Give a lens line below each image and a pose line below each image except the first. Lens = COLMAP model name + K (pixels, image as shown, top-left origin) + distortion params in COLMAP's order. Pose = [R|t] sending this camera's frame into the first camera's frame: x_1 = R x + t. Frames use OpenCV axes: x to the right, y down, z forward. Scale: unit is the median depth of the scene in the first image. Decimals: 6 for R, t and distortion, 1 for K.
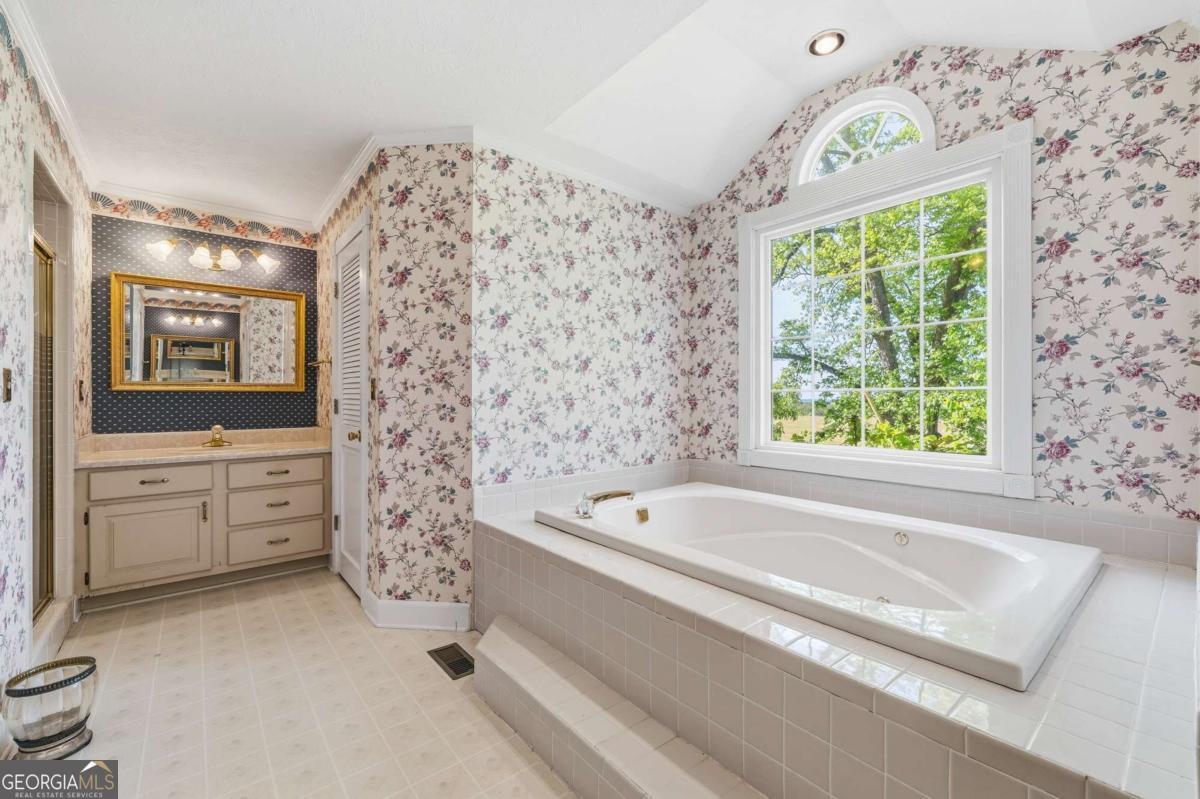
lens RADIAL K [[506.8, 0, 600.0], [0, 506.8, 399.5], [0, 0, 1]] dist [-0.000546, 0.000435]
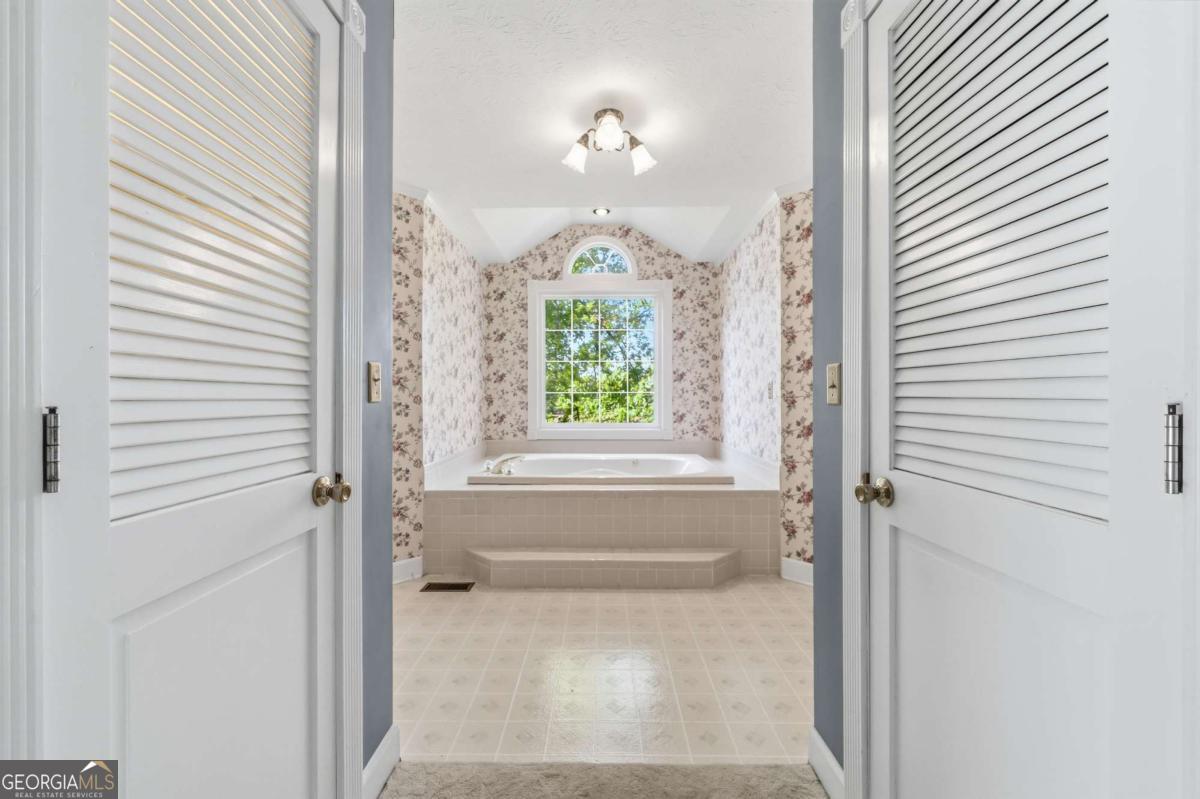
lens RADIAL K [[506.8, 0, 600.0], [0, 506.8, 399.5], [0, 0, 1]] dist [-0.000546, 0.000435]
pose [[0.615273, -0.004866, 0.788299, -0.993164], [0.001463, 0.999986, 0.005031, -0.003680], [-0.788313, -0.001942, 0.615271, -0.158458]]
